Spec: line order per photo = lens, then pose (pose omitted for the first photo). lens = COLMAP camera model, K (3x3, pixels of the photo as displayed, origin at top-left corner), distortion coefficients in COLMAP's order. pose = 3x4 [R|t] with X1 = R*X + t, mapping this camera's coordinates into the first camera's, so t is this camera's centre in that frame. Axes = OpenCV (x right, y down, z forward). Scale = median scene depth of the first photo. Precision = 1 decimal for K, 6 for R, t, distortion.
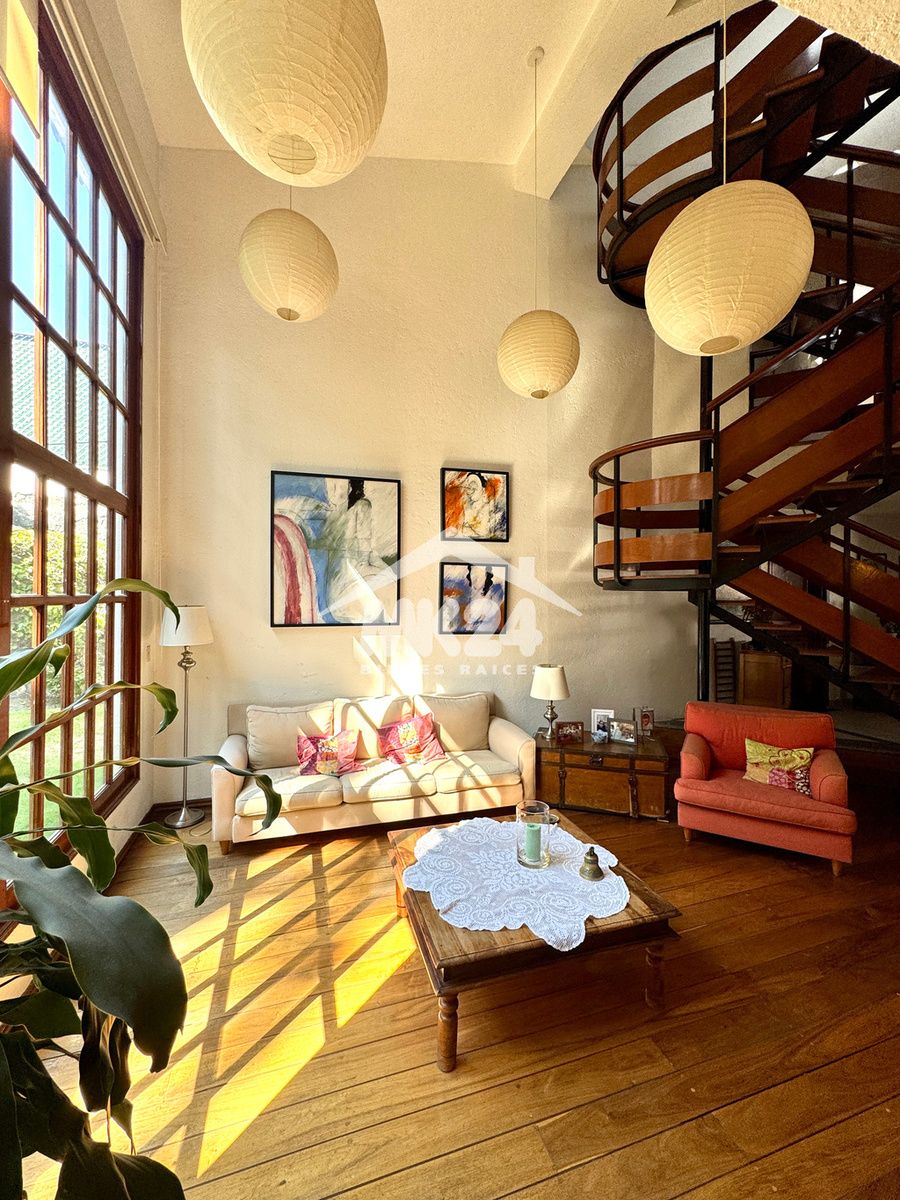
lens RADIAL K [[482.8, 0, 450.9], [0, 482.8, 600.7], [0, 0, 1]] dist [0.000185, -0.000033]
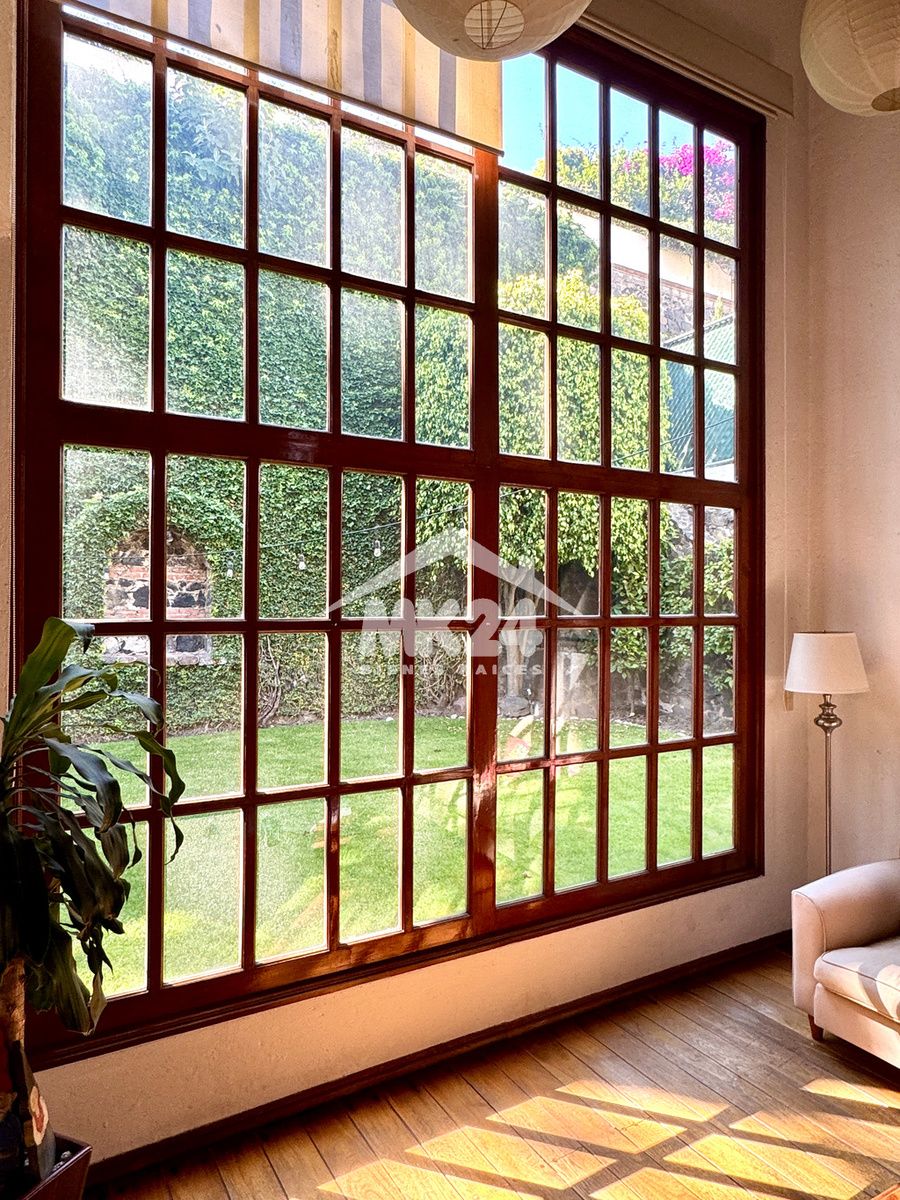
lens RADIAL K [[743.7, 0, 444.0], [0, 743.7, 606.2], [0, 0, 1]] dist [0.027630, 0.001668]
pose [[0.223612, -0.008584, -0.974641, 0.314698], [-0.006480, 0.999926, -0.010294, -0.010633], [0.974657, 0.008618, 0.223539, 0.276458]]
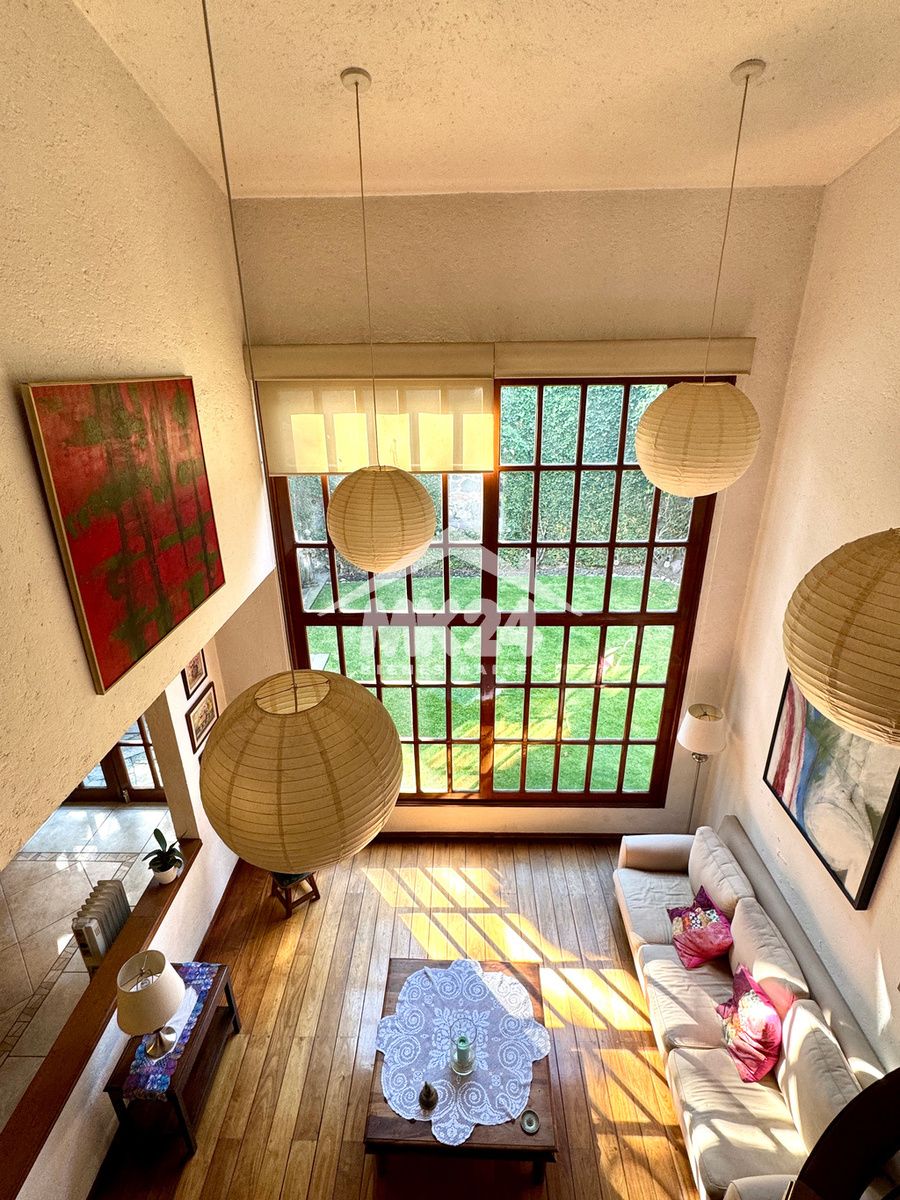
lens RADIAL K [[579.9, 0, 455.6], [0, 579.9, 601.5], [0, 0, 1]] dist [-0.003304, -0.000053]
pose [[-0.314614, 0.364172, -0.876582, 0.669490], [0.002994, 0.923853, 0.382736, -0.714010], [0.949215, 0.117790, -0.291747, 0.814215]]
